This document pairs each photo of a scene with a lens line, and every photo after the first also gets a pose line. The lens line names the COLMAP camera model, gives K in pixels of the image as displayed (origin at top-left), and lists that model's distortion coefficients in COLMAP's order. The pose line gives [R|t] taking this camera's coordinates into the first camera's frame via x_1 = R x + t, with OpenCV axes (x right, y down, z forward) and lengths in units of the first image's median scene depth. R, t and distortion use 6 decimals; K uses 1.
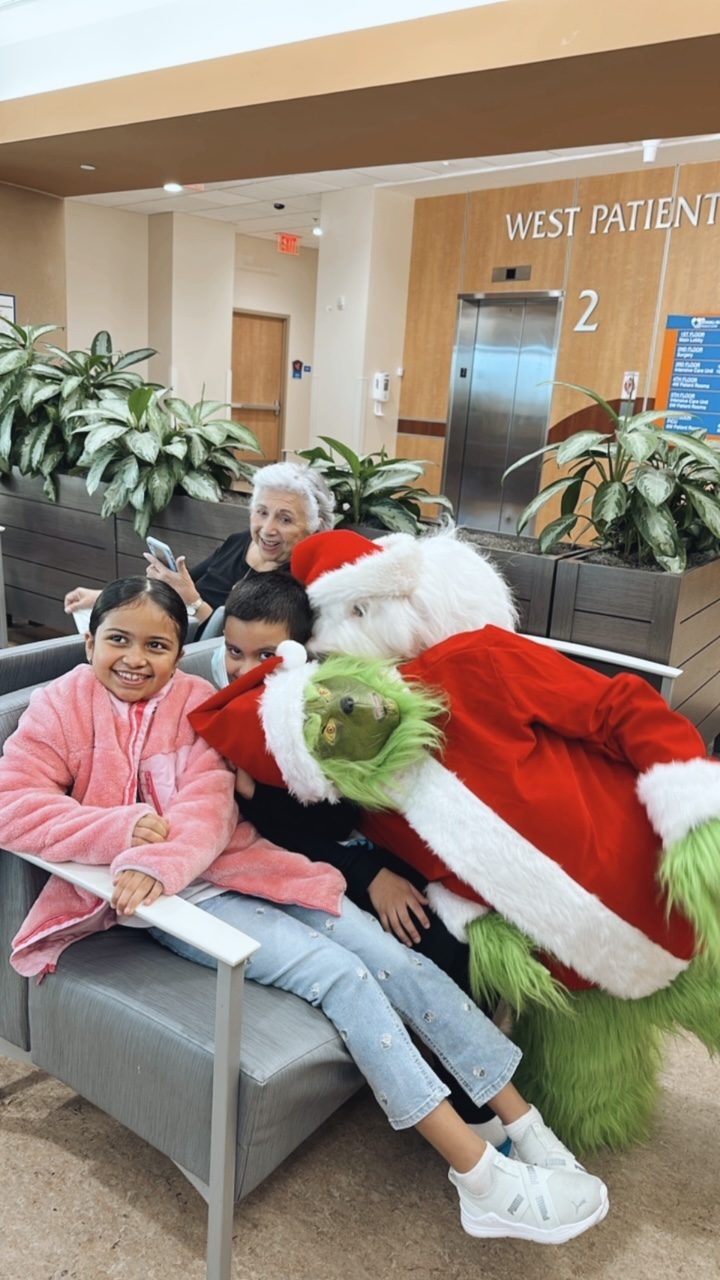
lens RADIAL K [[886.9, 0, 360.0], [0, 886.9, 640.0], [0, 0, 1]] dist [0.055773, -0.232105]
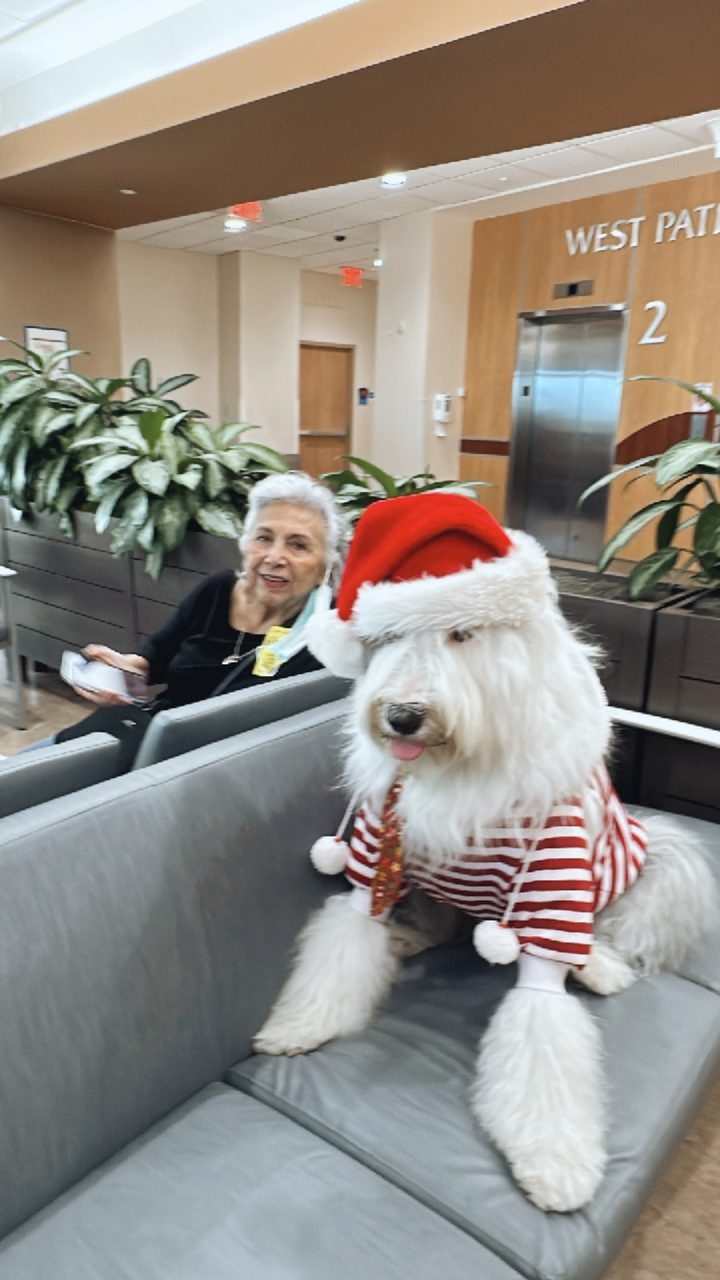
lens RADIAL K [[838.9, 0, 340.2], [0, 838.9, 637.6], [0, 0, 1]] dist [-0.098720, 0.098690]
pose [[0.993977, -0.012253, -0.108905, 0.021949], [0.010570, 0.999816, -0.016015, -0.039161], [0.109082, 0.014767, 0.993923, 0.184495]]
